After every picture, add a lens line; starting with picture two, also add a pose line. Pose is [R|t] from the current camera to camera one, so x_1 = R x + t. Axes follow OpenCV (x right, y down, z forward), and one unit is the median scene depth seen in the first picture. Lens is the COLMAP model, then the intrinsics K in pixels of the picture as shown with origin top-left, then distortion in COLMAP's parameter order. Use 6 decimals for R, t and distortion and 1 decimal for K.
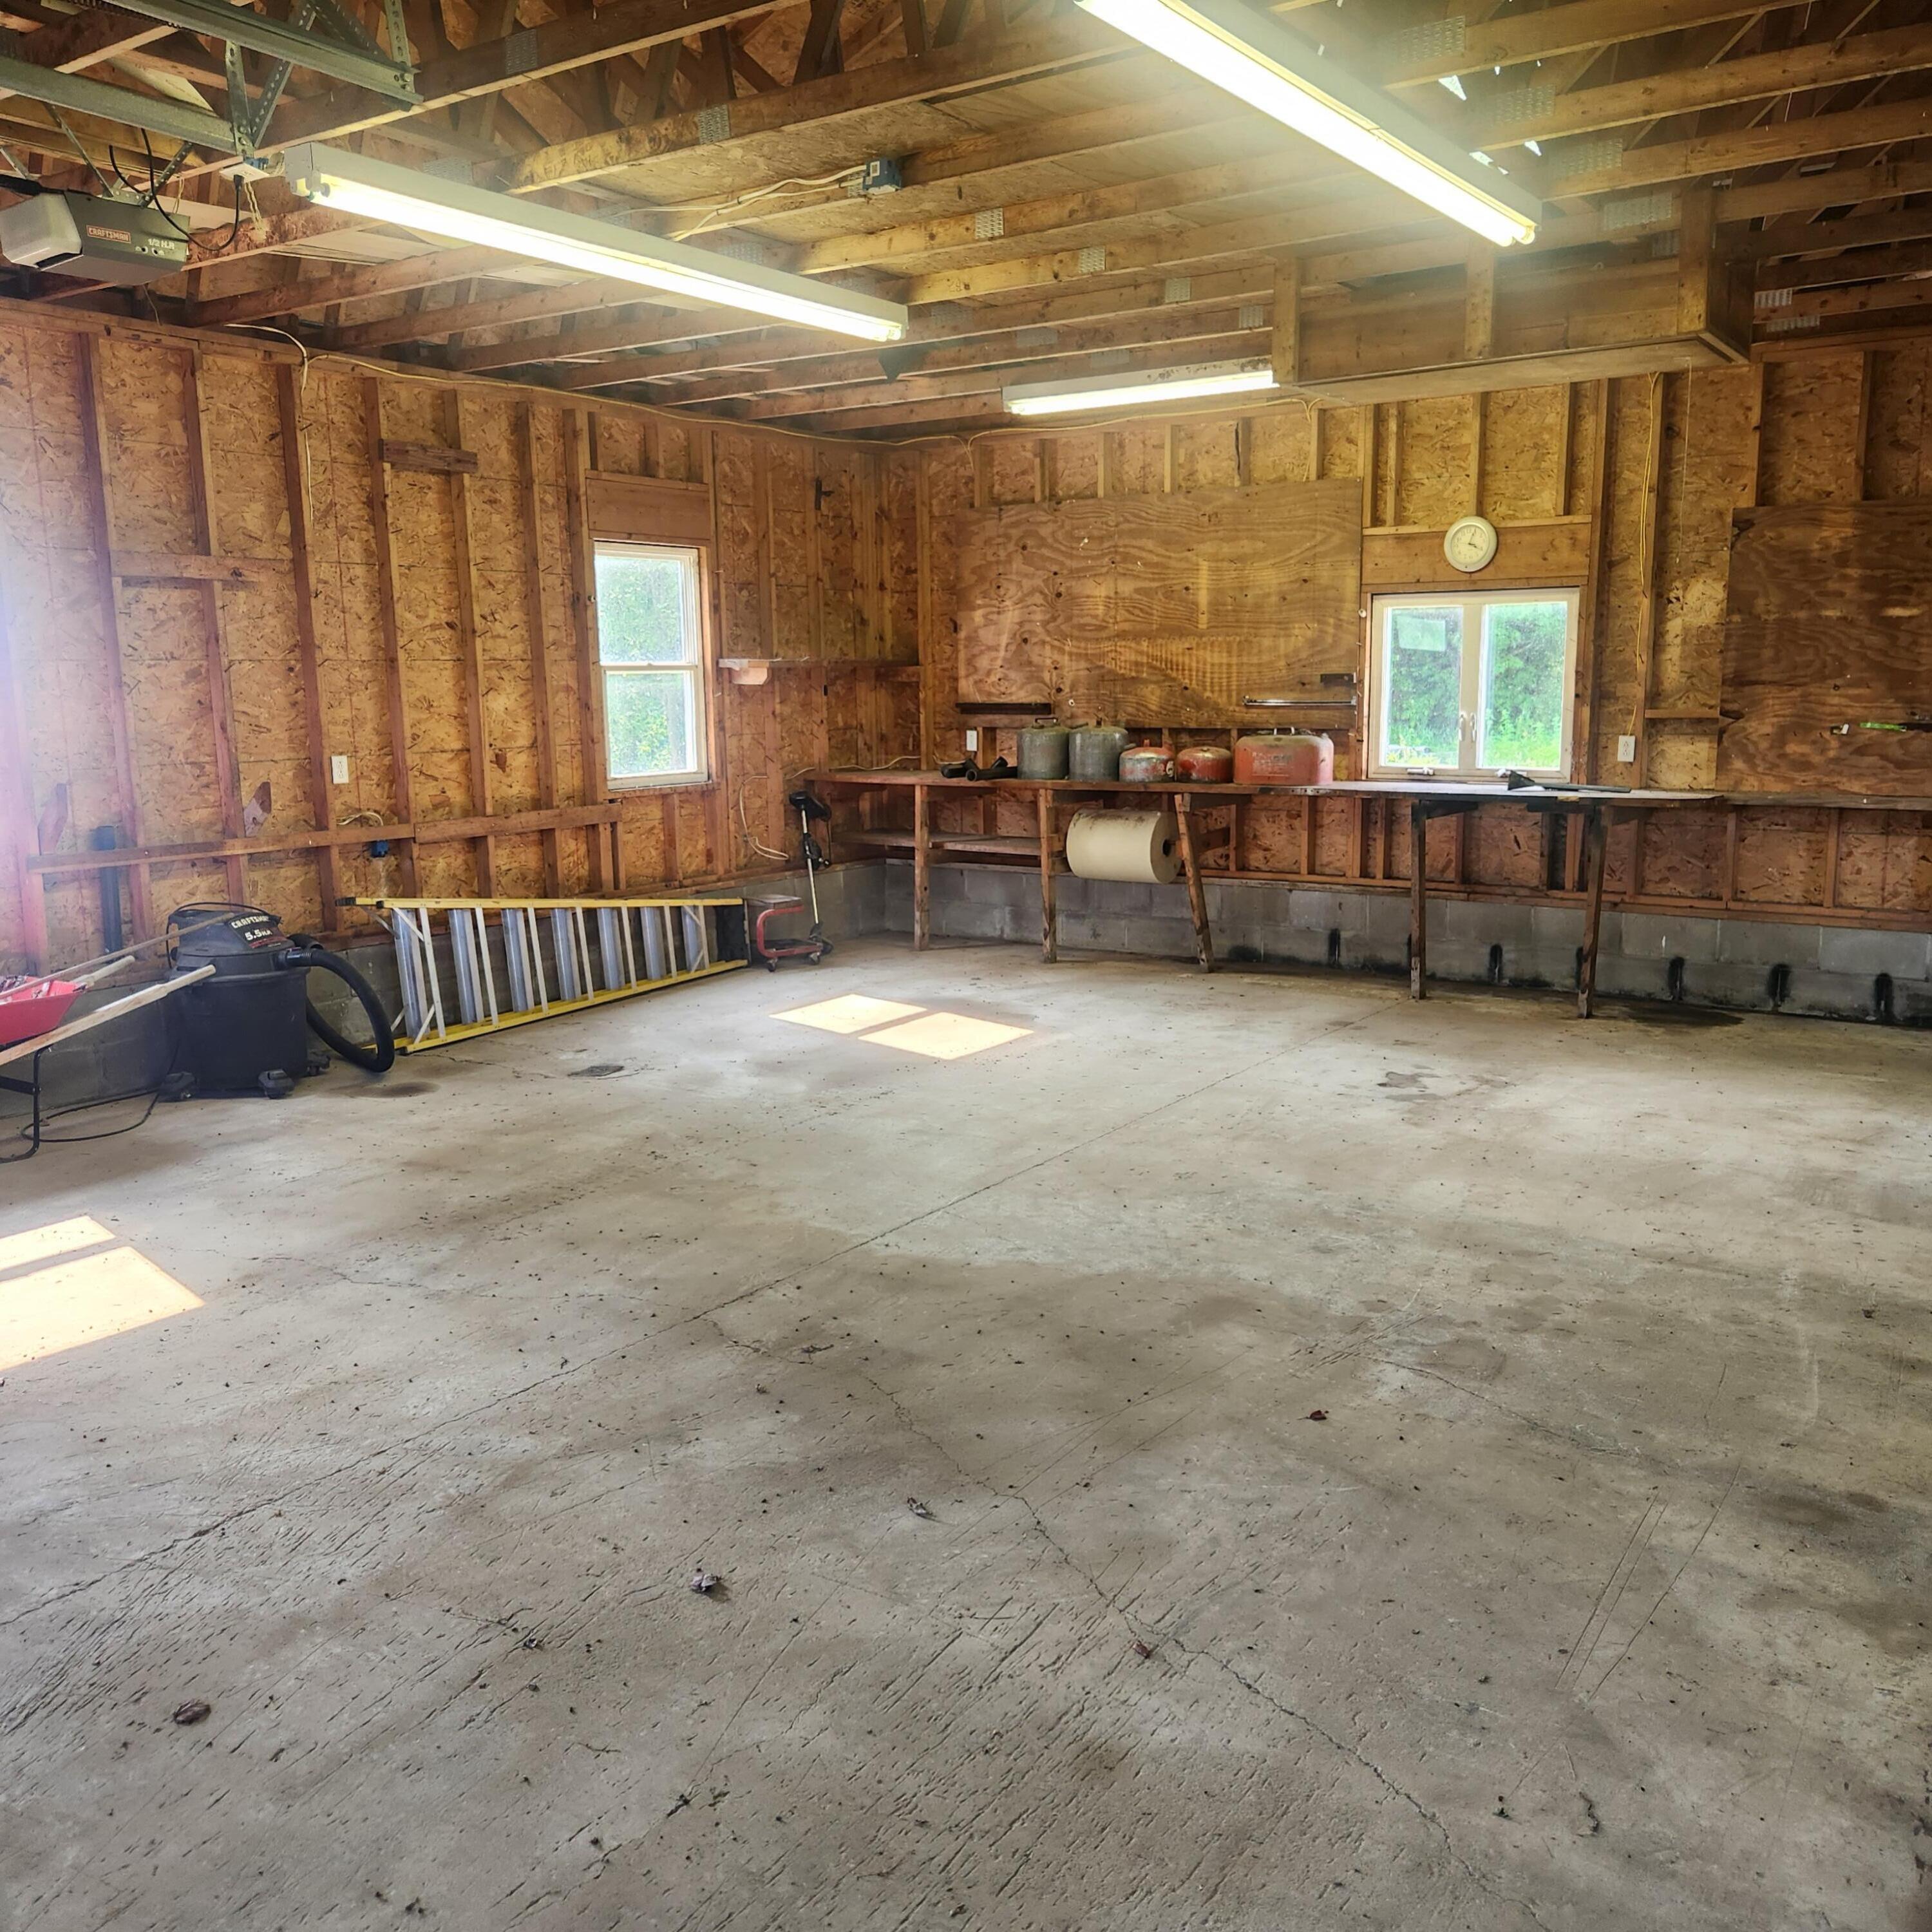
lens RADIAL K [[1708.4, 0, 978.7], [0, 1708.4, 952.6], [0, 0, 1]] dist [0.079306, -0.067494]
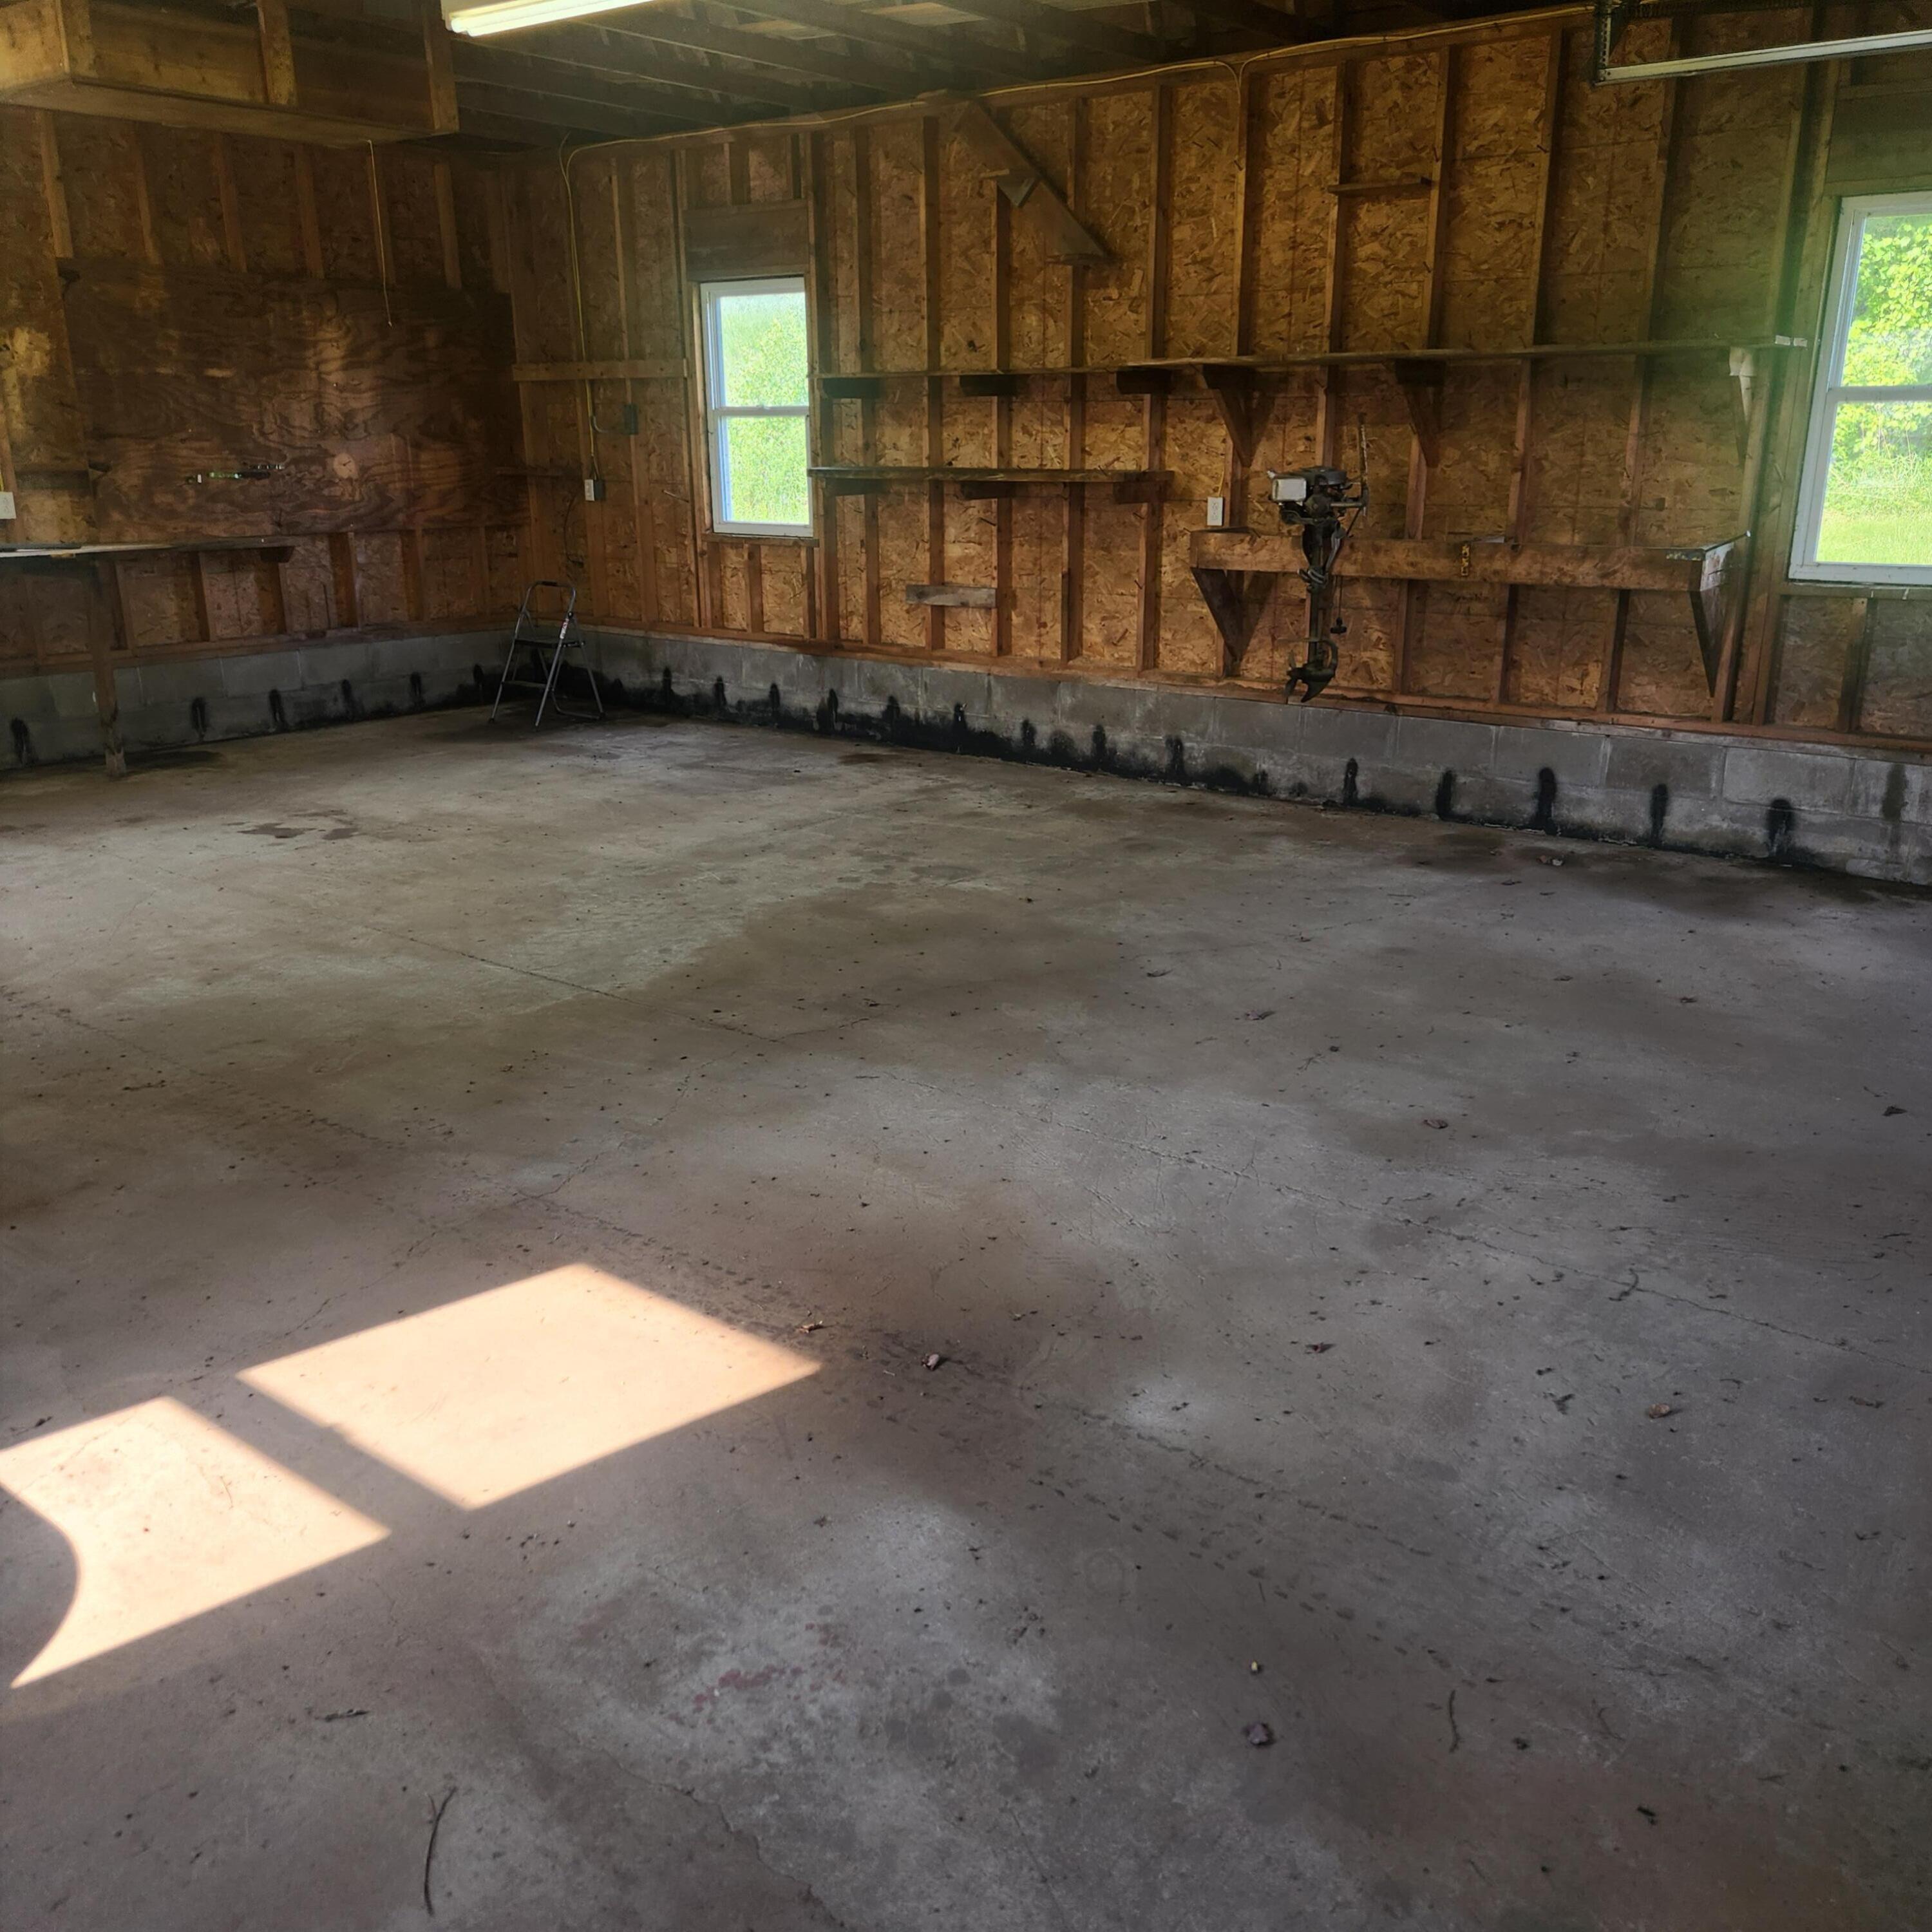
lens RADIAL K [[1708.4, 0, 974.6], [0, 1708.4, 980.0], [0, 0, 1]] dist [0.079306, -0.067494]
pose [[0.070384, -0.298337, 0.951862, -1.002359], [0.164906, 0.944579, 0.283860, -0.090799], [-0.983795, 0.136988, 0.115680, 0.648704]]
